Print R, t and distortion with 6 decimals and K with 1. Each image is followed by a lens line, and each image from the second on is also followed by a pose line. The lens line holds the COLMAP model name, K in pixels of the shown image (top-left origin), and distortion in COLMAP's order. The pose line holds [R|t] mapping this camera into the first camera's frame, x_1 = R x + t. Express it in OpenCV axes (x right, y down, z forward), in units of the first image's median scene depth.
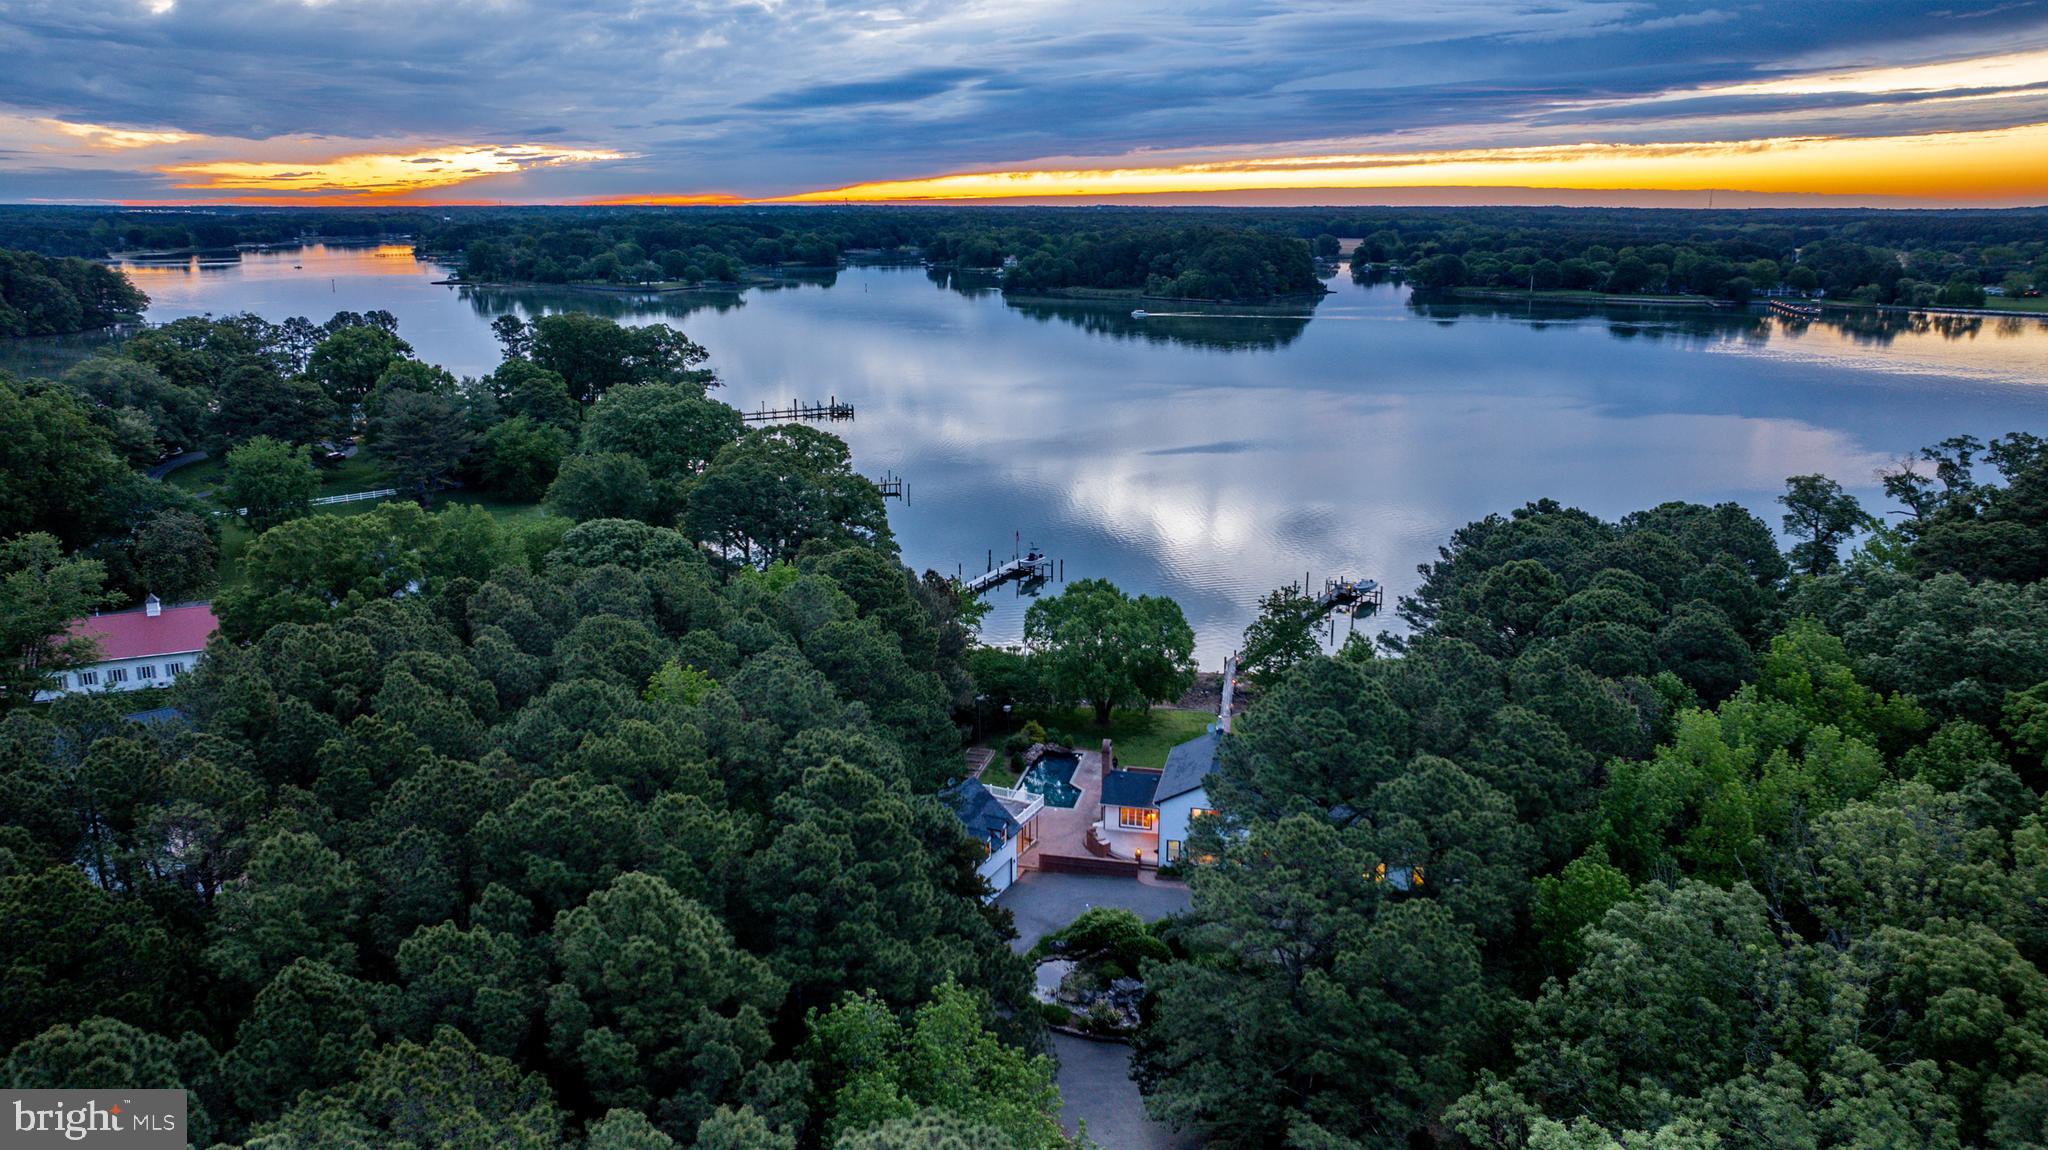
lens RADIAL K [[1442.9, 0, 1024.0], [0, 1442.9, 575.0], [0, 0, 1]] dist [-0.012579, -0.005402]
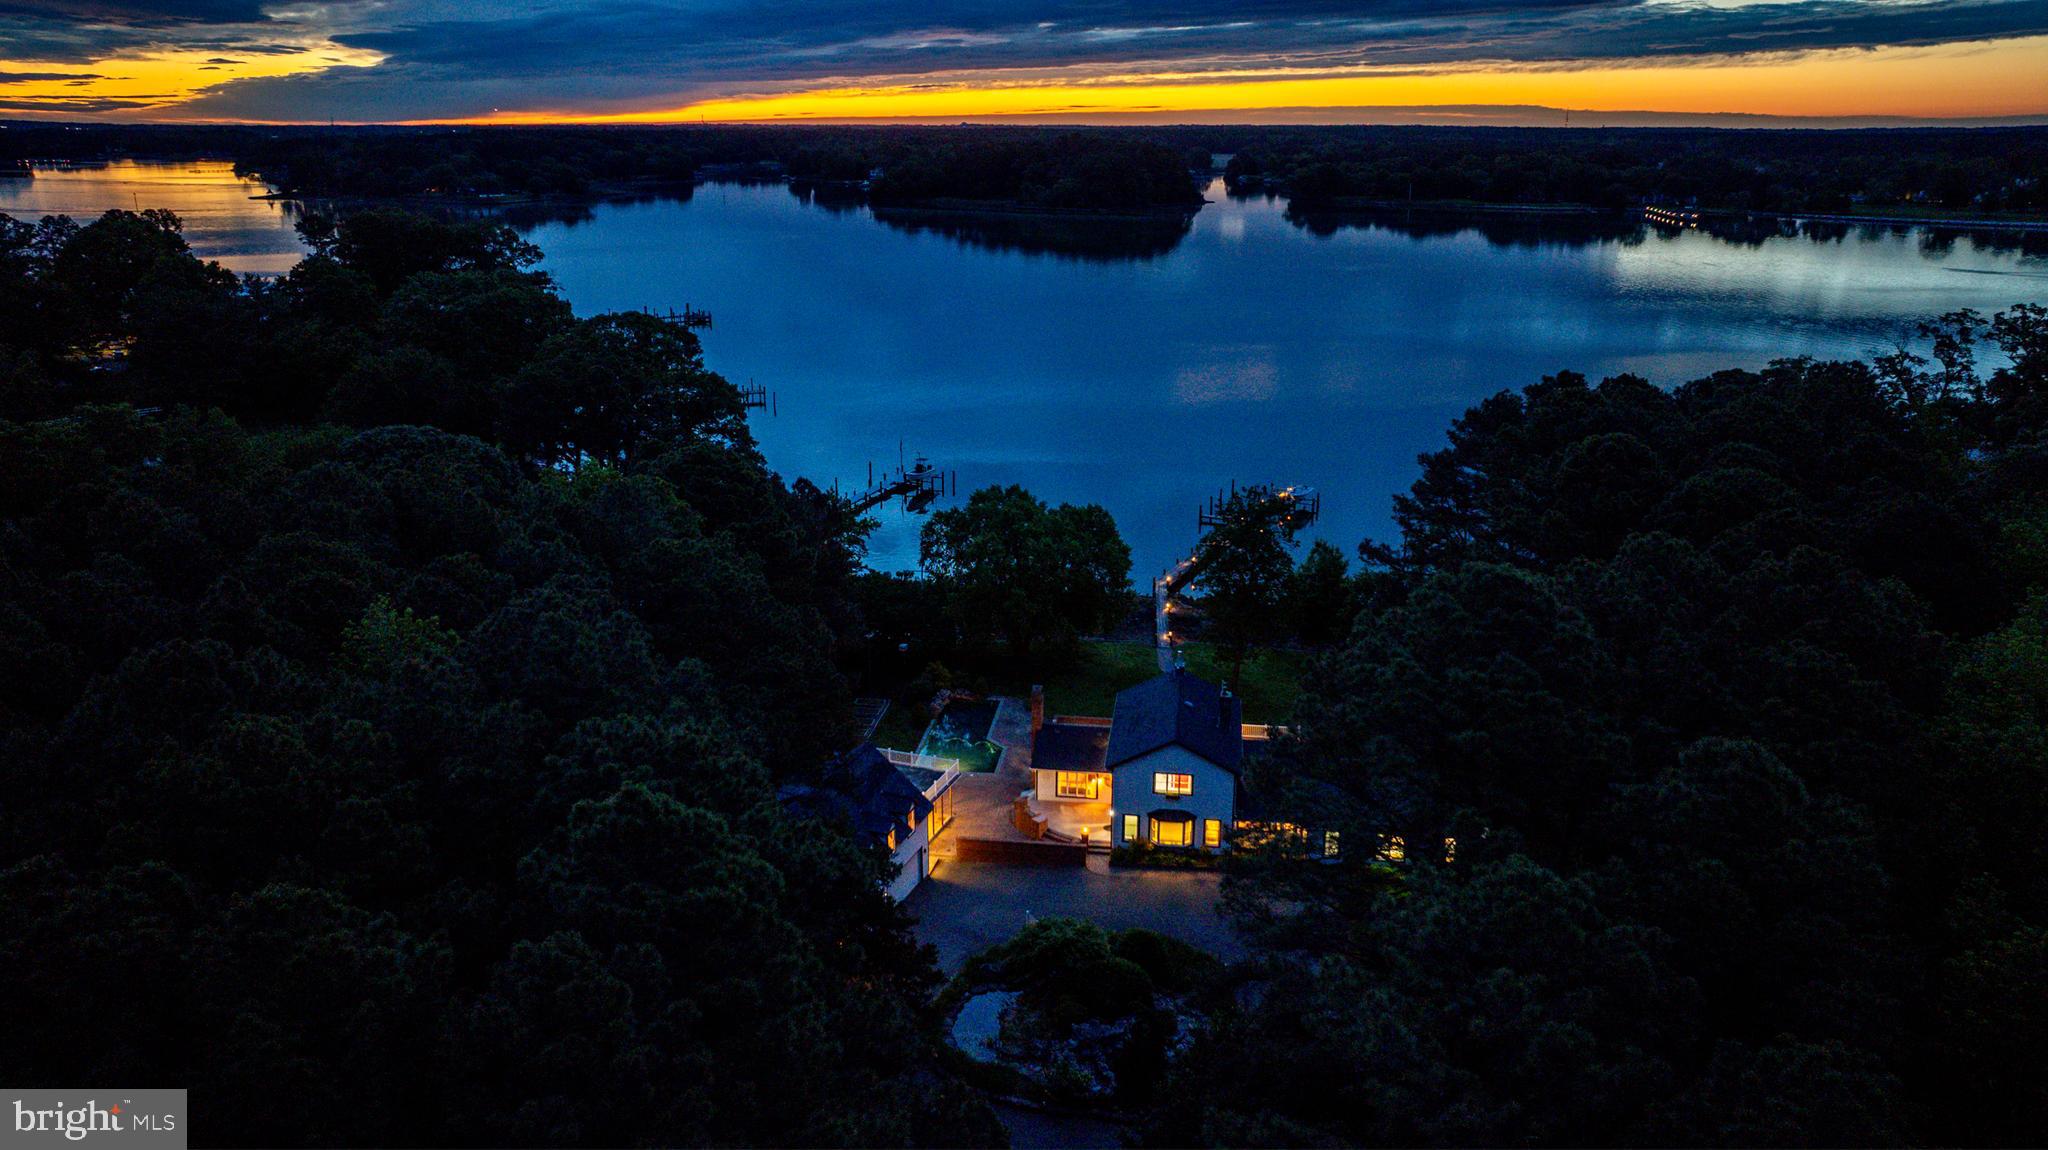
lens RADIAL K [[1442.9, 0, 1024.0], [0, 1442.9, 575.0], [0, 0, 1]] dist [-0.012579, -0.005402]
pose [[0.995901, -0.025895, 0.086660, -0.011006], [0.021425, 0.998411, 0.052113, 0.009663], [-0.087871, -0.050043, 0.994874, 0.161172]]
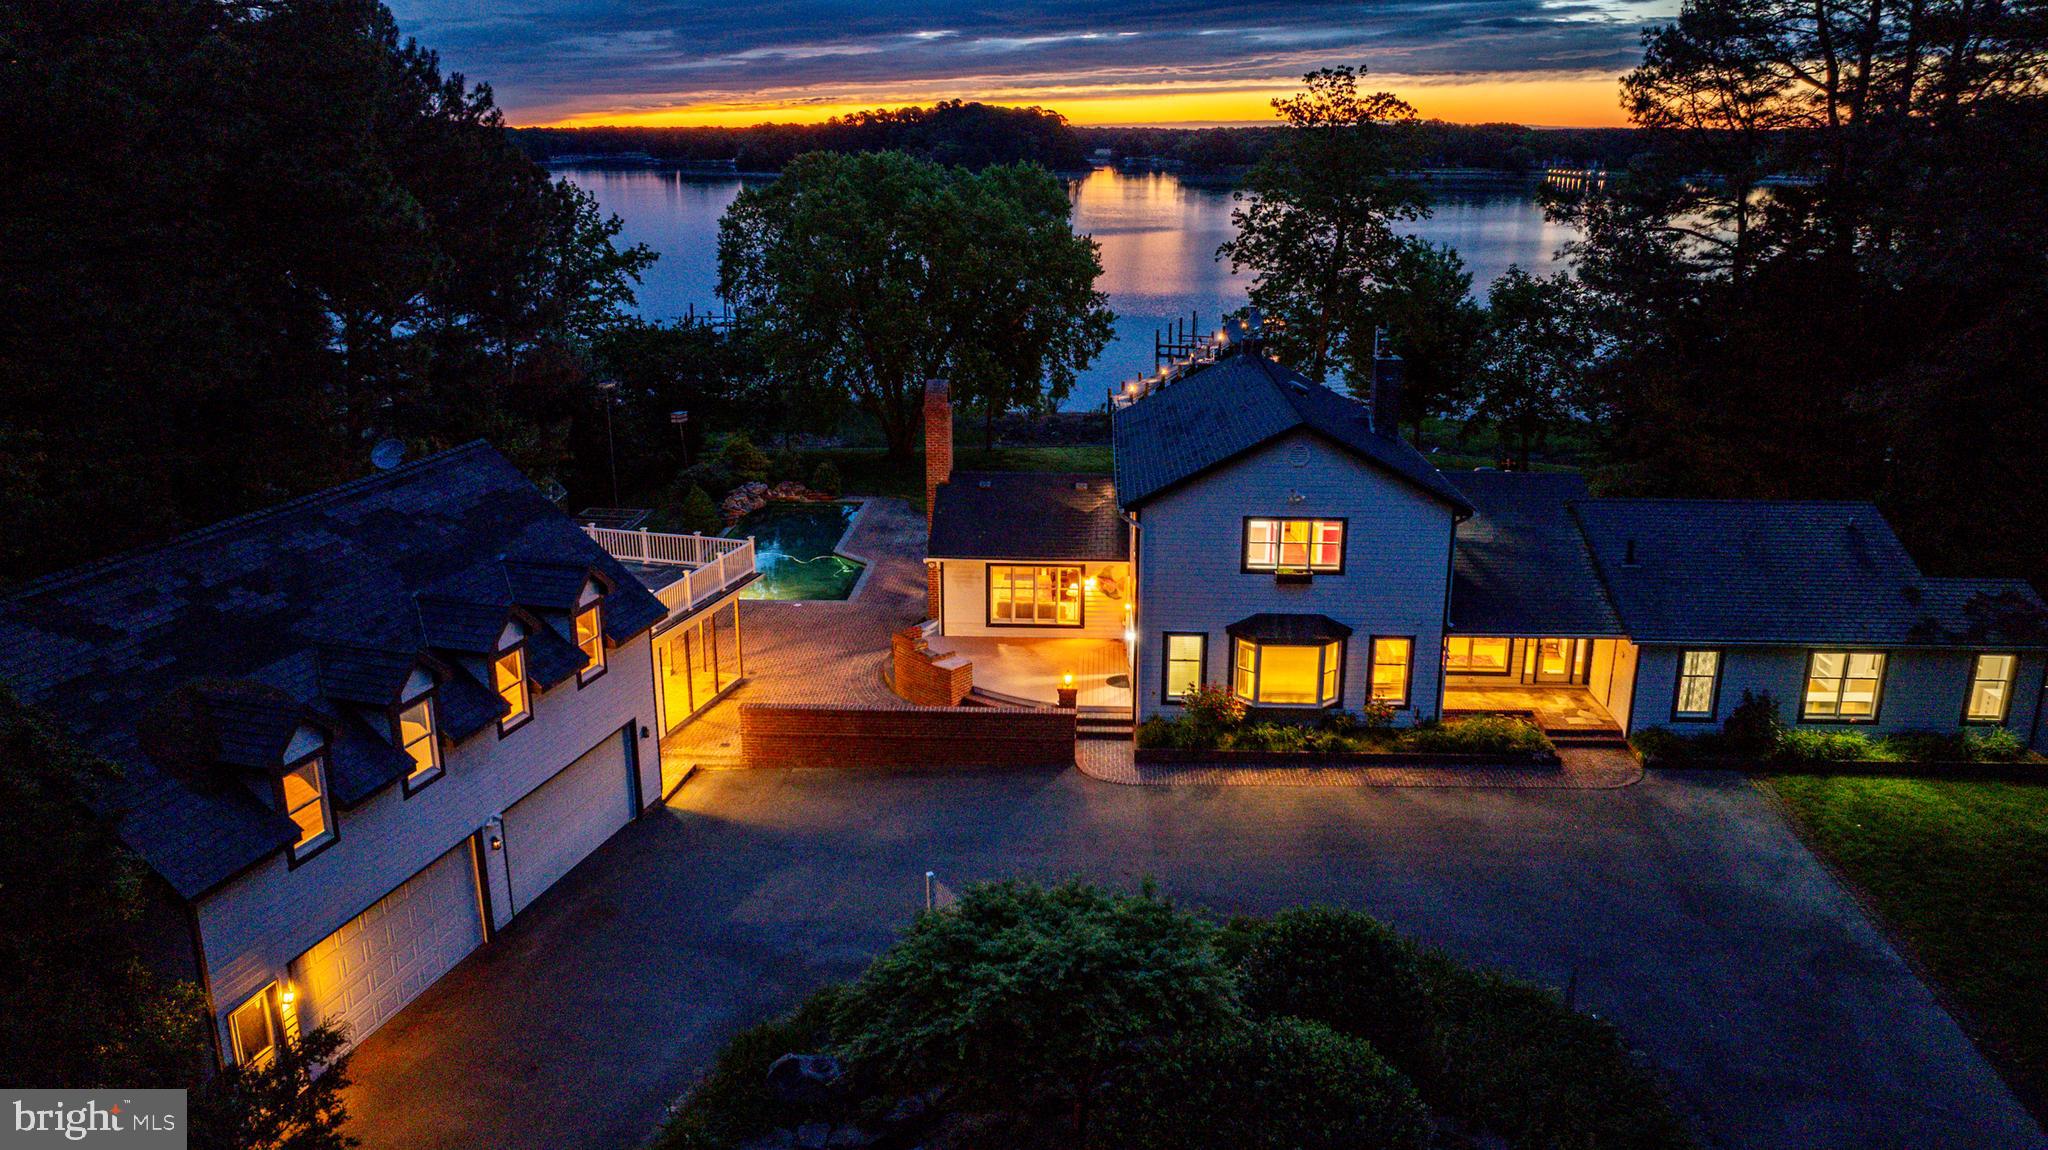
lens RADIAL K [[1438.7, 0, 1024.0], [0, 1438.7, 575.0], [0, 0, 1]] dist [-0.017470, -0.002287]
pose [[0.985294, -0.048453, 0.163856, 0.013913], [0.041709, 0.998145, 0.044355, 0.103369], [-0.165701, -0.036869, 0.985487, 0.465867]]
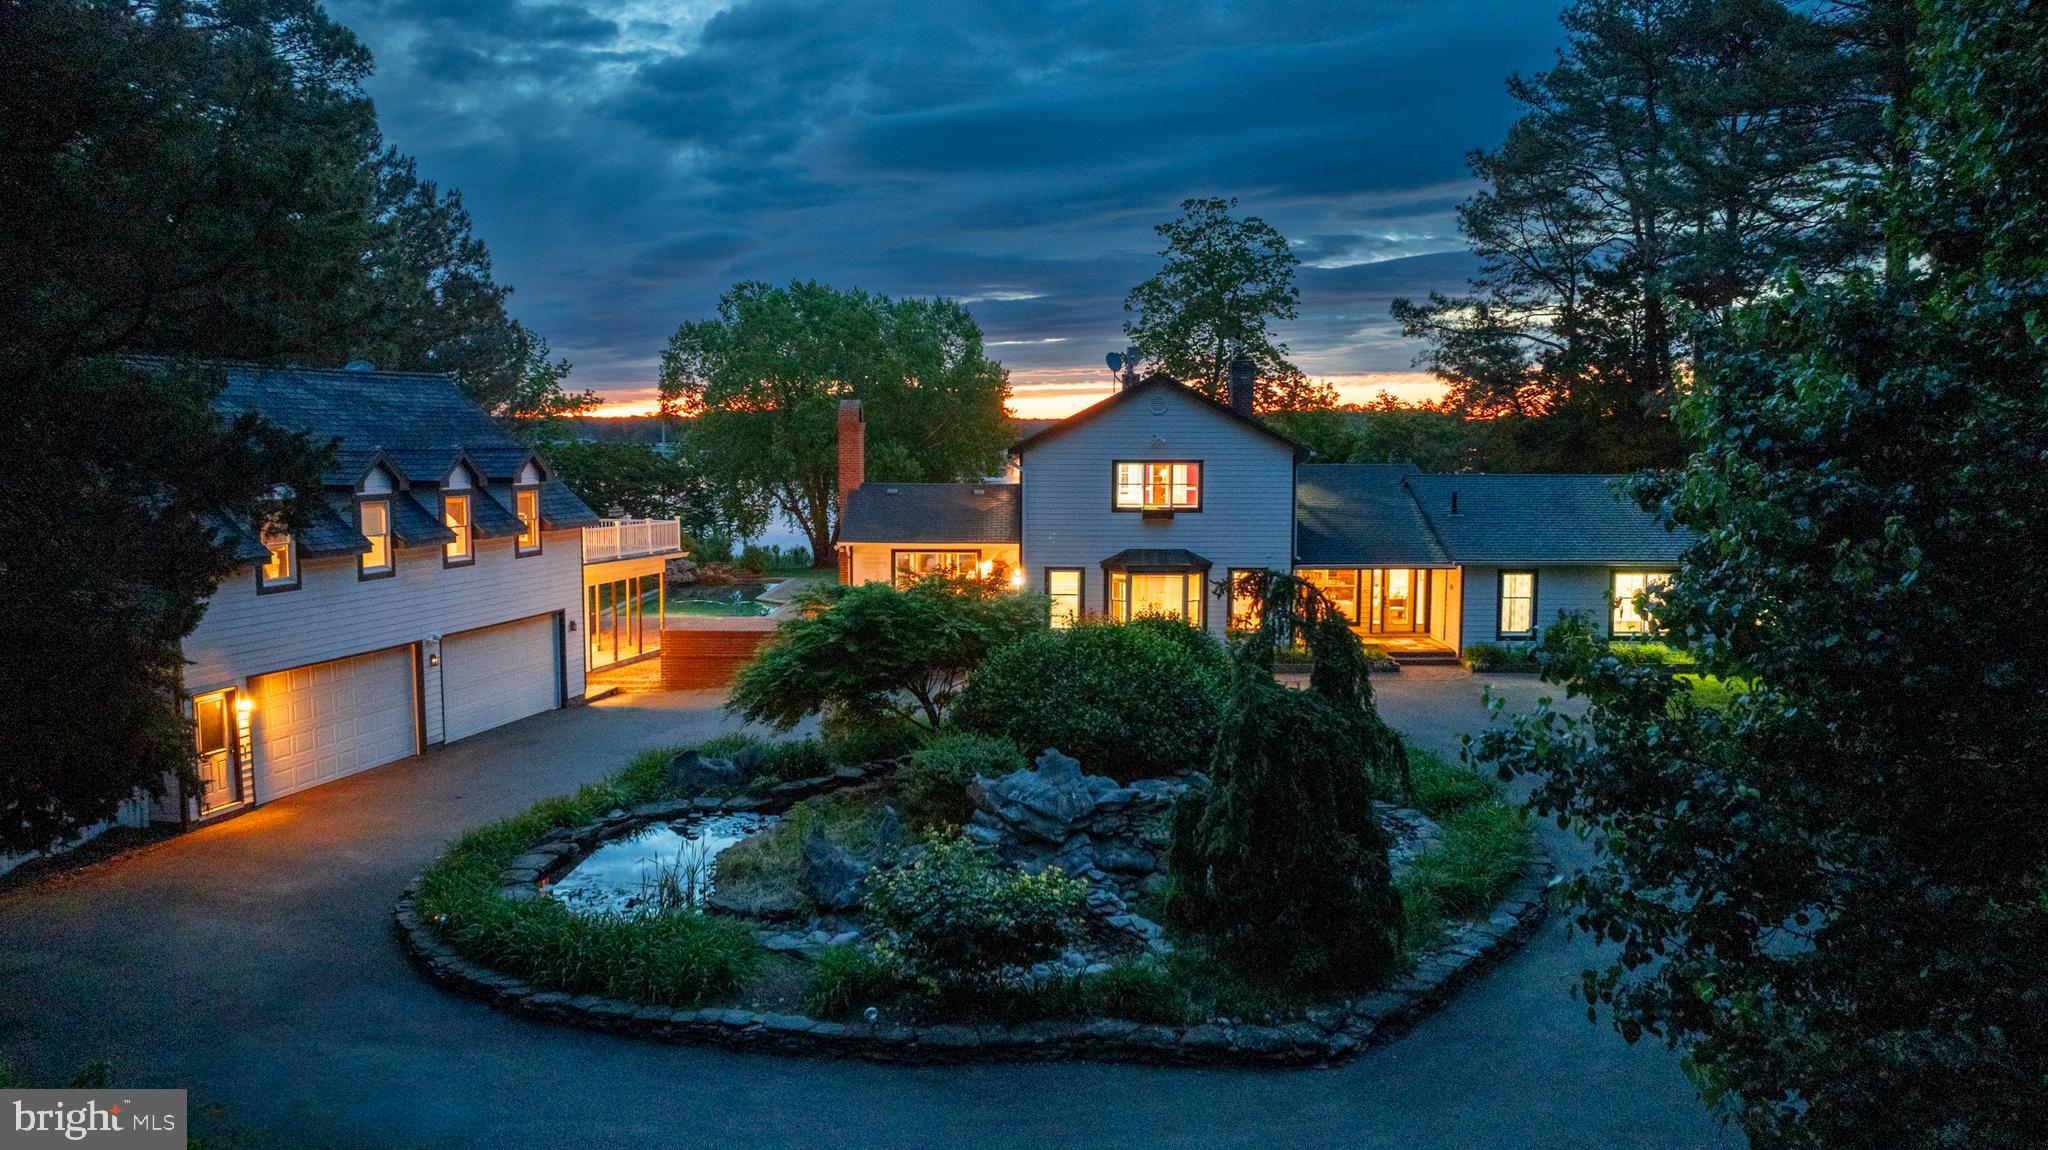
lens RADIAL K [[1442.9, 0, 1024.0], [0, 1442.9, 575.0], [0, 0, 1]] dist [-0.012579, -0.005402]
pose [[0.977343, -0.015664, 0.211081, 0.014743], [0.048260, 0.987481, -0.150172, 0.155823], [-0.206086, 0.156956, 0.965864, 0.443181]]
